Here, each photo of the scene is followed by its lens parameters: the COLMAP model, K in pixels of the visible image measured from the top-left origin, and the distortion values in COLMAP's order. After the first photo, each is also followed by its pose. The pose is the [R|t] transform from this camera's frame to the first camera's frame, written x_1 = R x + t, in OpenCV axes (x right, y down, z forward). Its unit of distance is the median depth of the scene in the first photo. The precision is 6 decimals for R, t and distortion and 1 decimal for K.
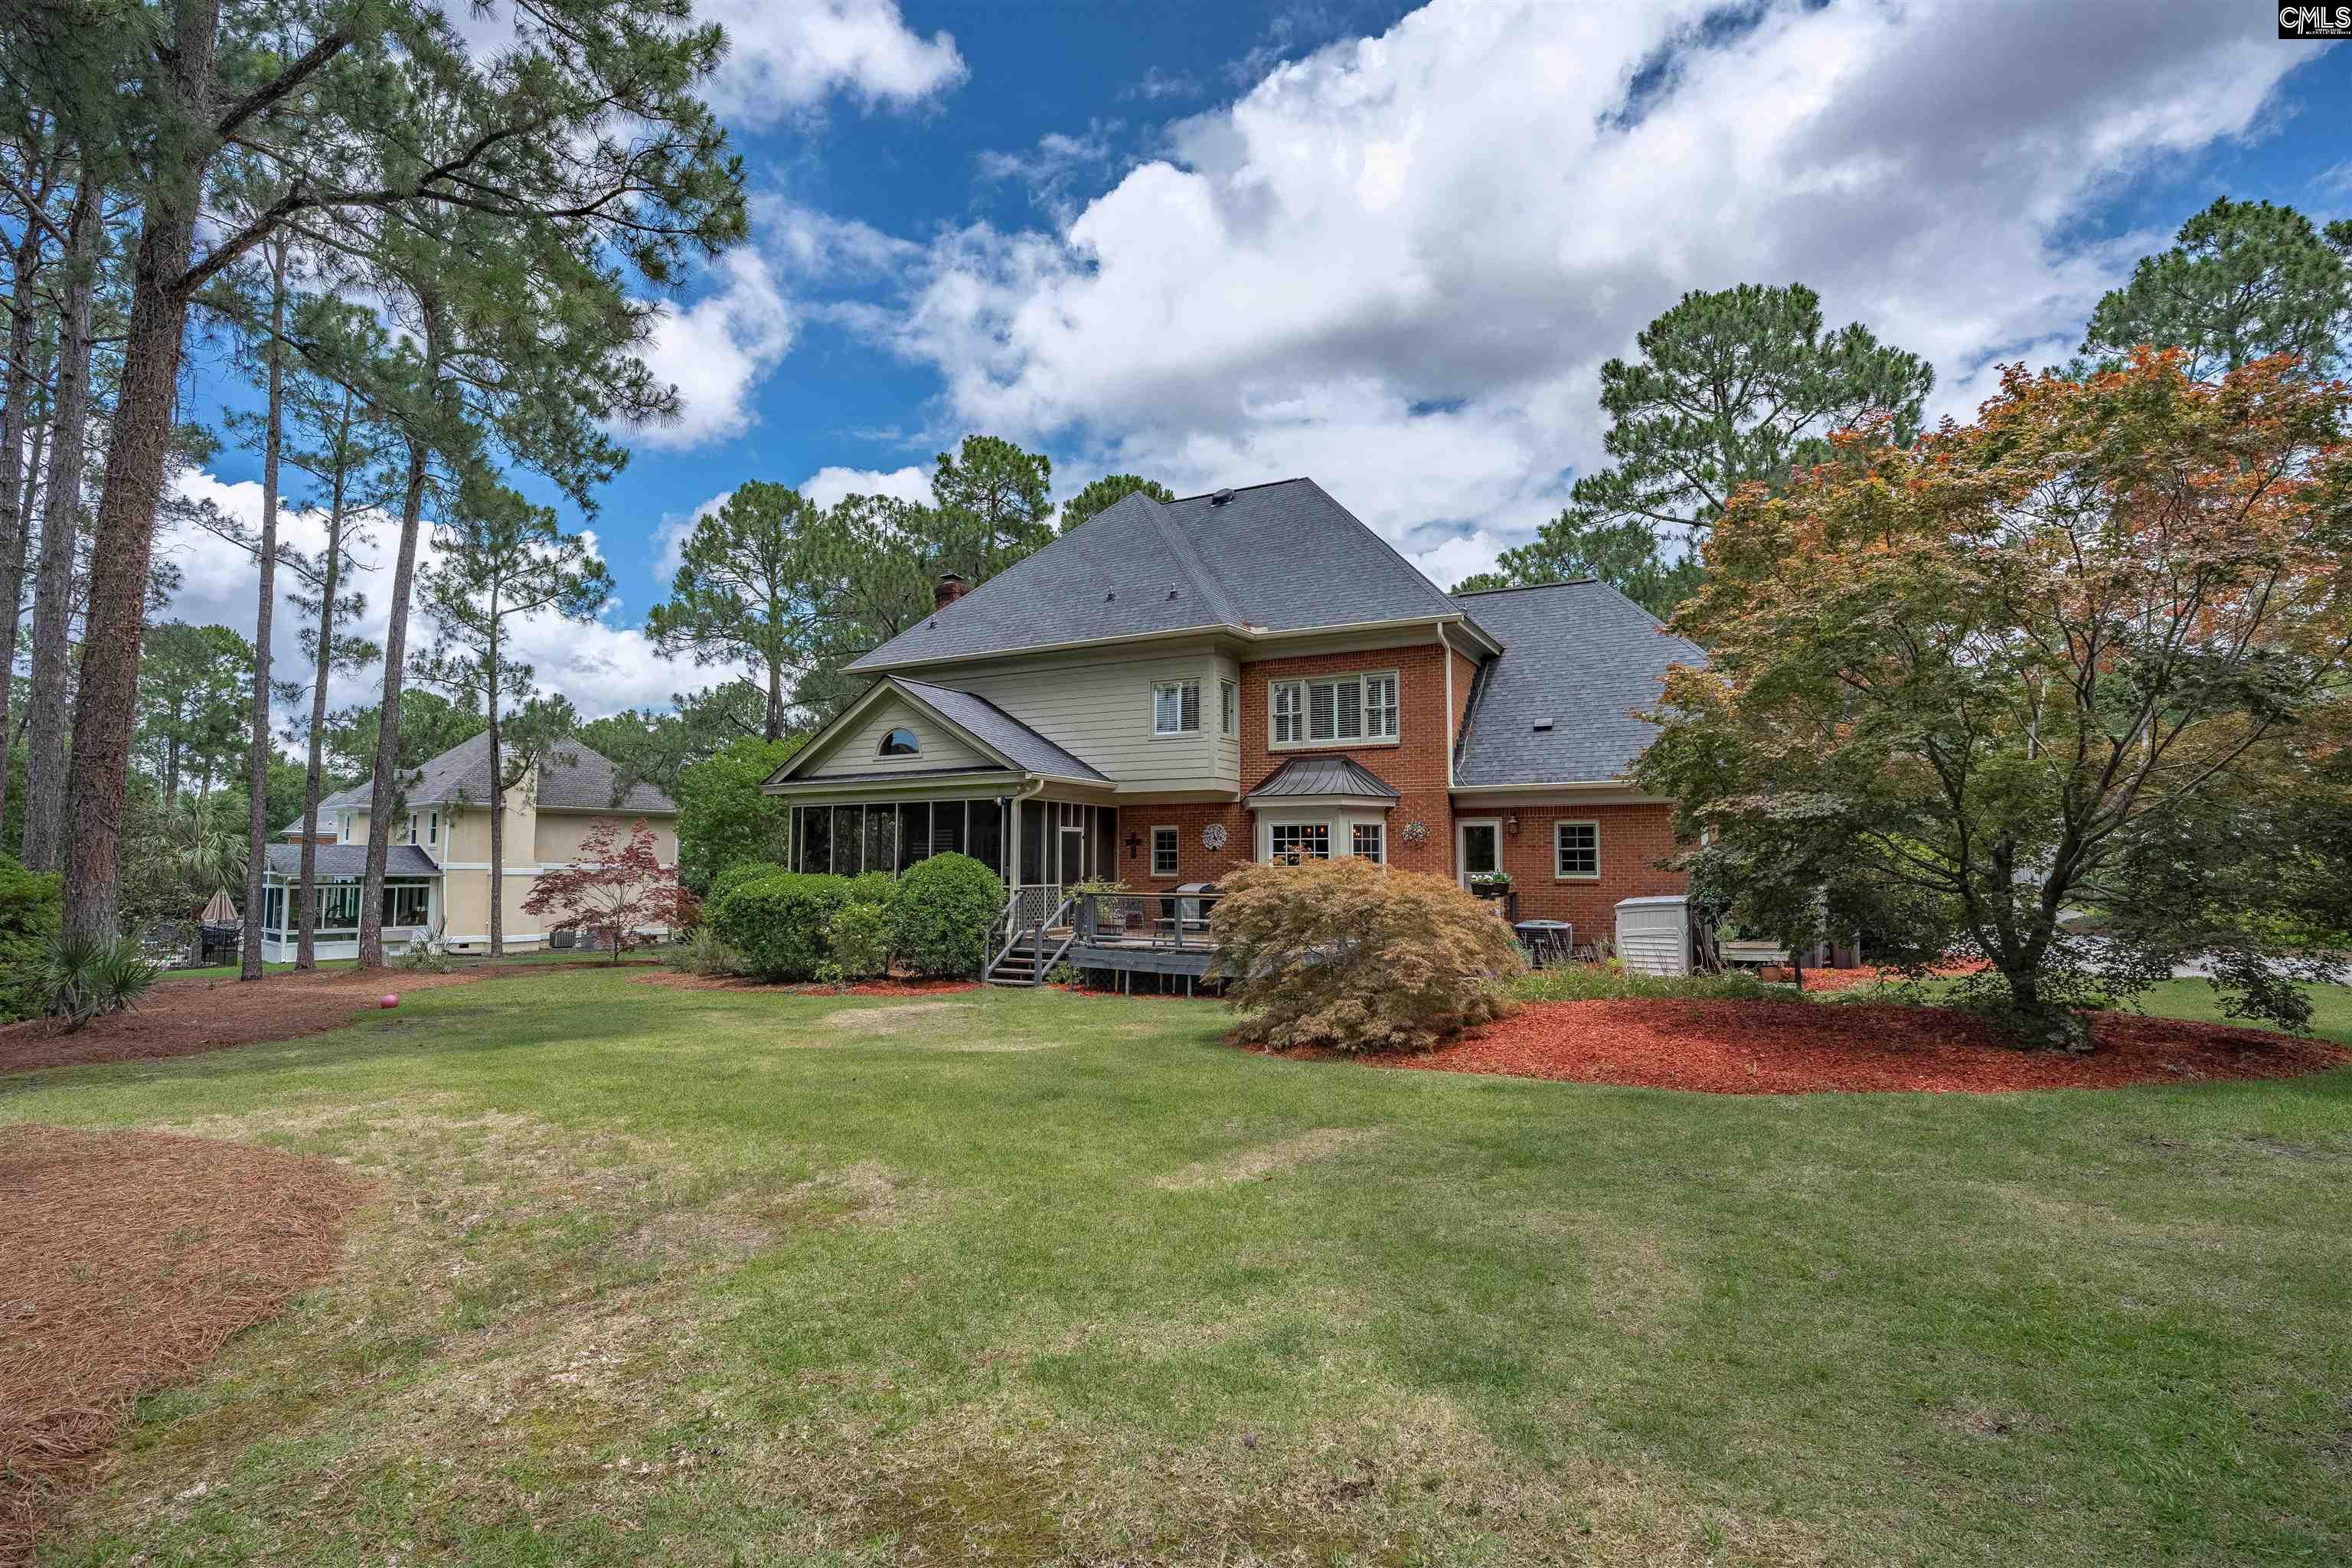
lens RADIAL K [[1095.4, 0, 1172.3], [0, 1095.4, 772.6], [0, 0, 1]] dist [-0.017024, 0.000451]
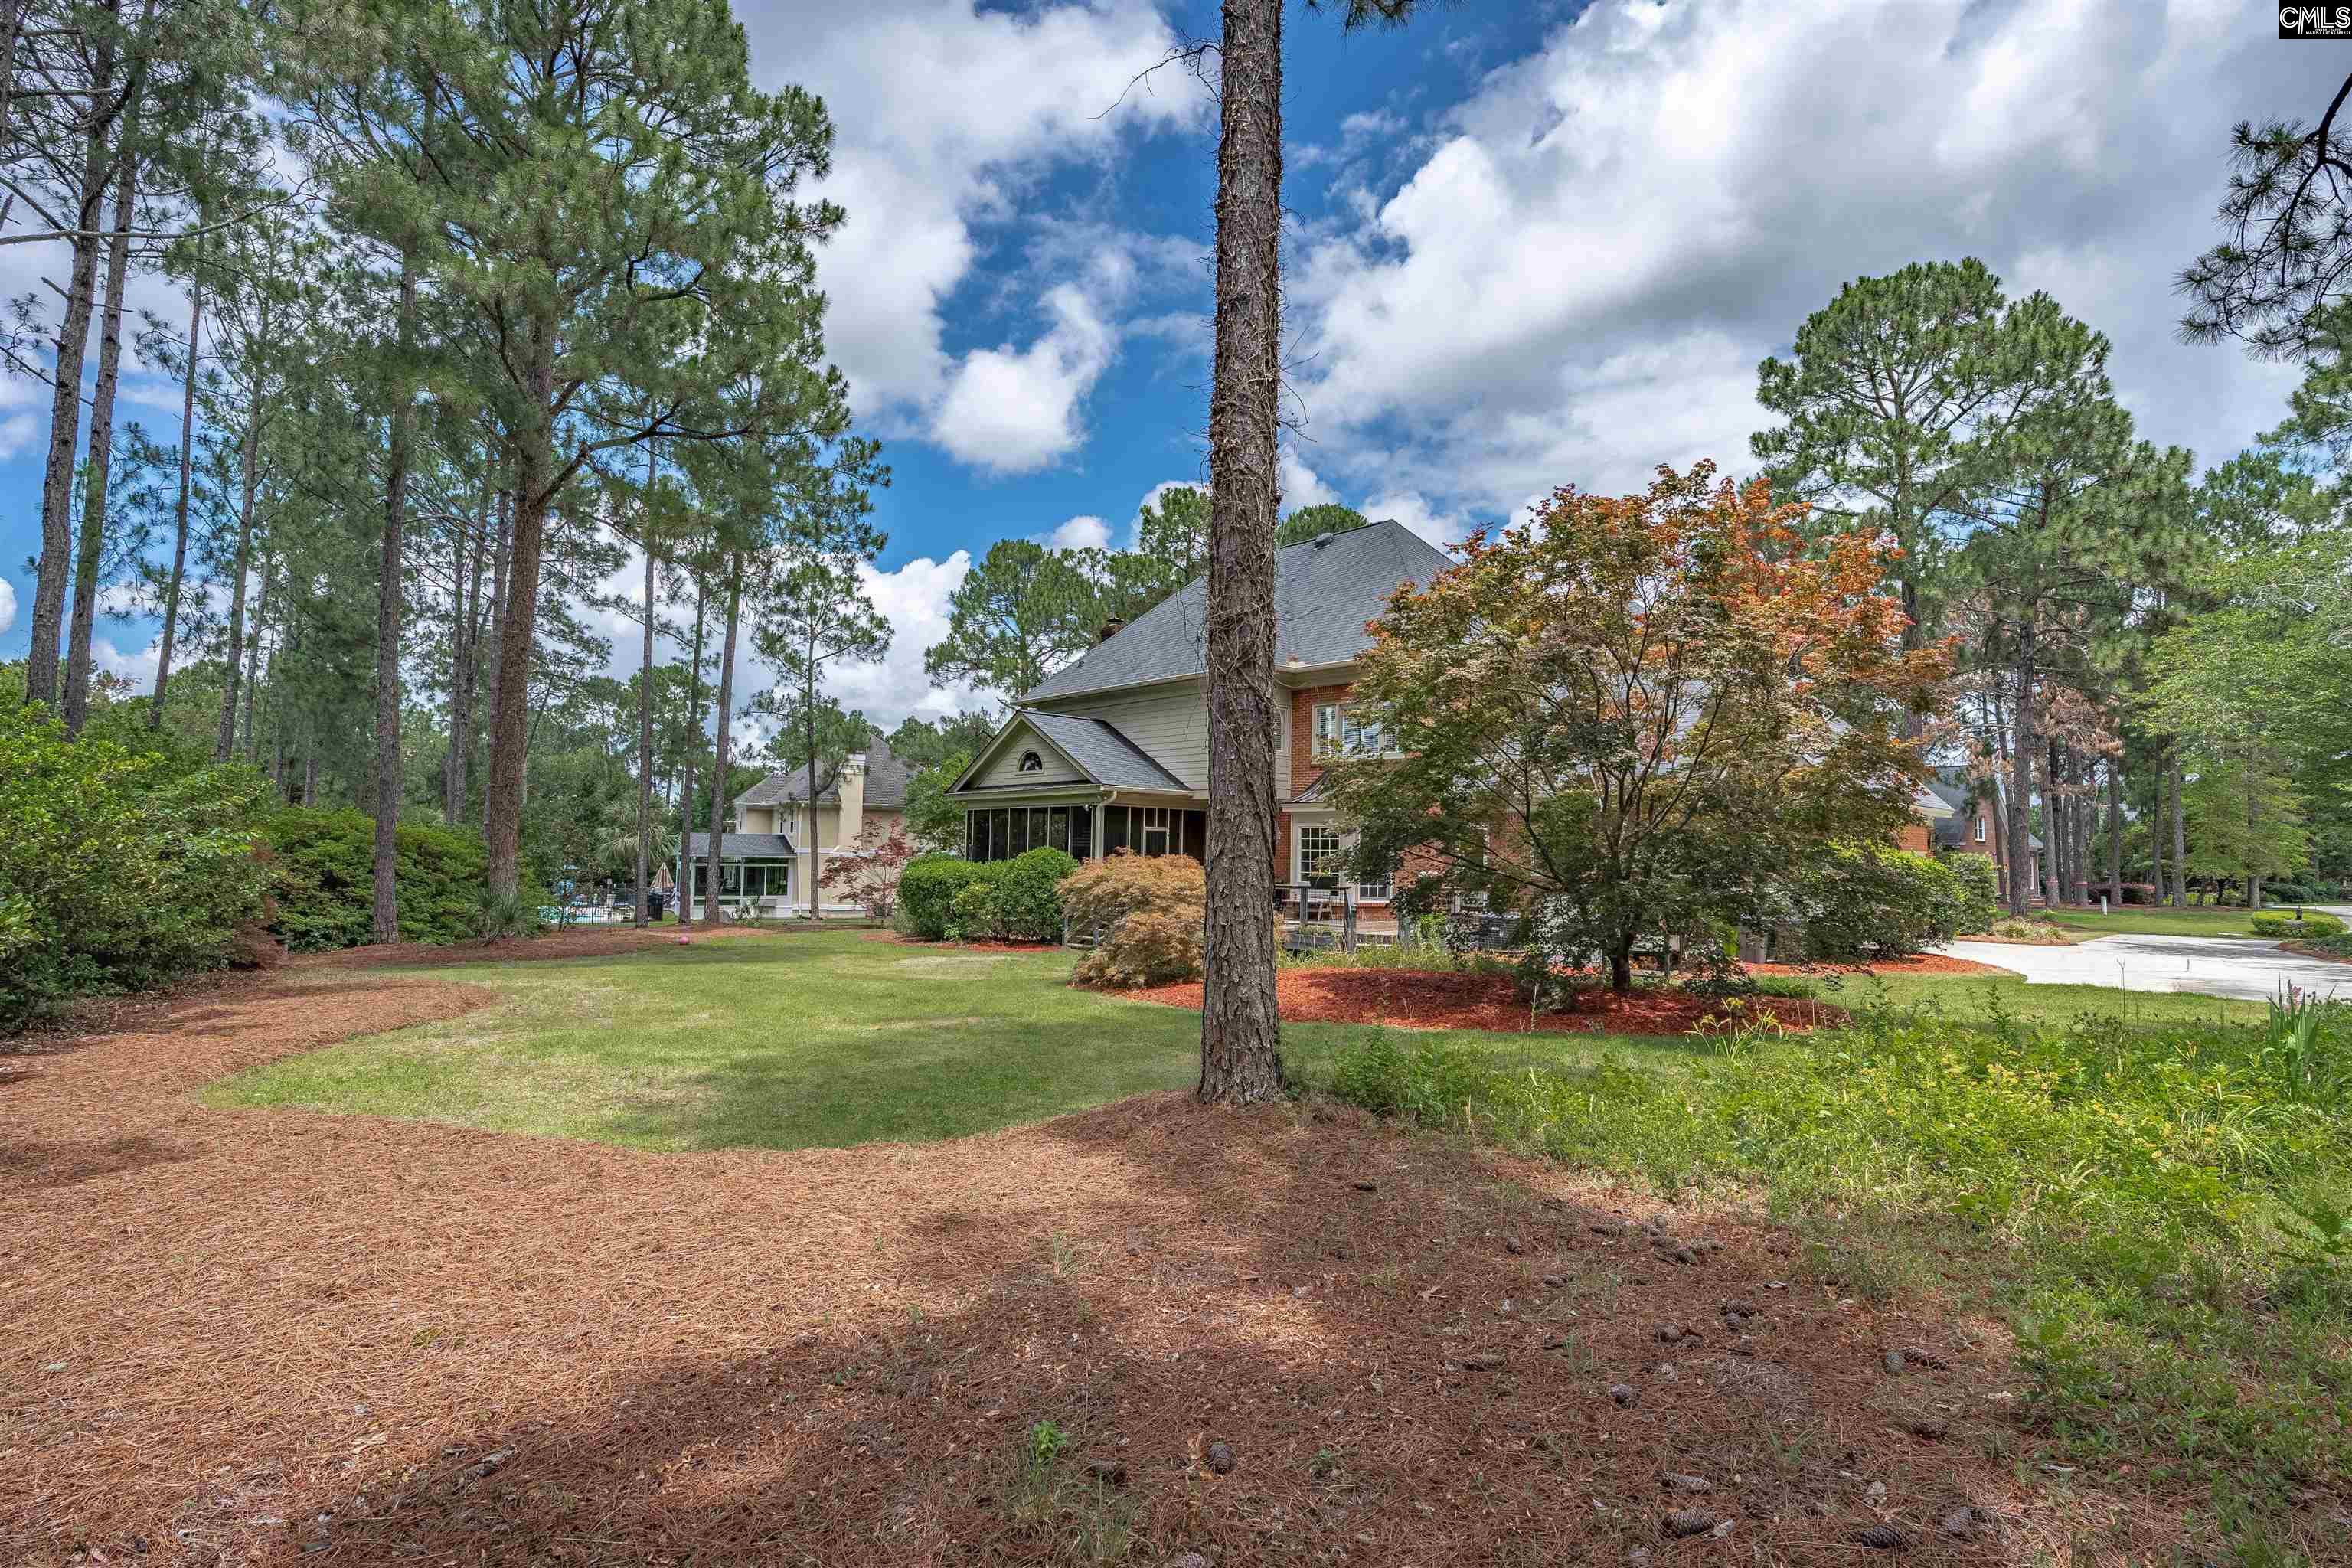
lens RADIAL K [[1098.2, 0, 1173.9], [0, 1098.2, 809.4], [0, 0, 1]] dist [0.001697, 0.000419]
pose [[0.951556, 0.002719, -0.307462, 0.209917], [0.010193, 0.999132, 0.040382, -0.014814], [0.307305, -0.041560, 0.950703, -0.142685]]
